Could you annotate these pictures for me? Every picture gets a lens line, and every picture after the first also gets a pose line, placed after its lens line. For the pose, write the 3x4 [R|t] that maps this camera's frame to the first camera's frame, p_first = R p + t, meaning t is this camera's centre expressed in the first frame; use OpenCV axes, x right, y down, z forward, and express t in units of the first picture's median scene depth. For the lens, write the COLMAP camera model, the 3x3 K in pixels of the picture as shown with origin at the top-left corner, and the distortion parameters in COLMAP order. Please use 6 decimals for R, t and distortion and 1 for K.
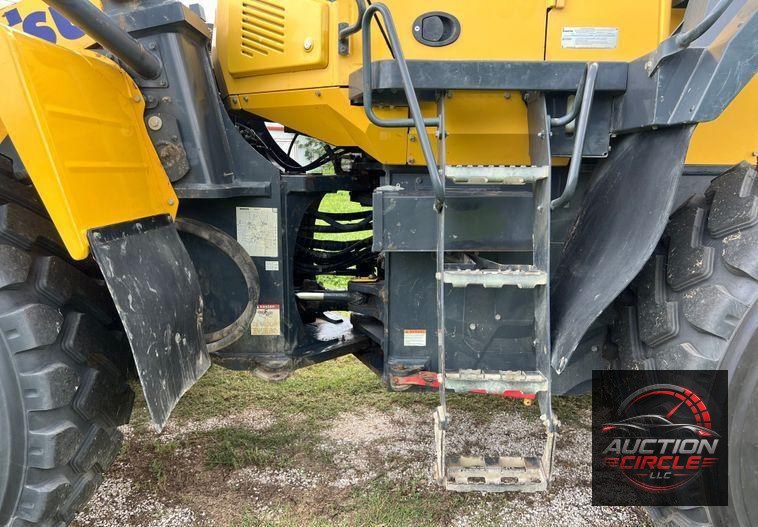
lens RADIAL K [[565.7, 0, 378.7], [0, 565.7, 285.3], [0, 0, 1]] dist [0.062065, -0.071920]
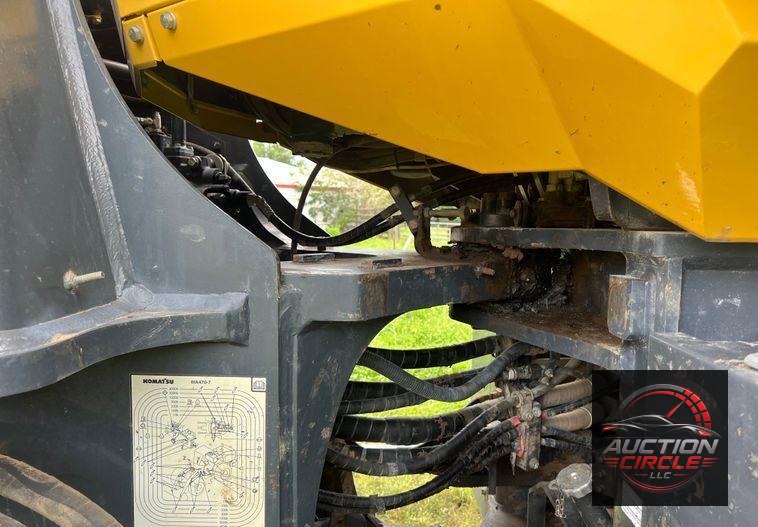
lens RADIAL K [[565.7, 0, 378.7], [0, 565.7, 285.3], [0, 0, 1]] dist [0.062065, -0.071920]
pose [[0.999999, 0.001486, -0.000744, -0.103513], [-0.001552, 0.995106, -0.098800, -0.135376], [0.000593, 0.098801, 0.995107, 0.603428]]
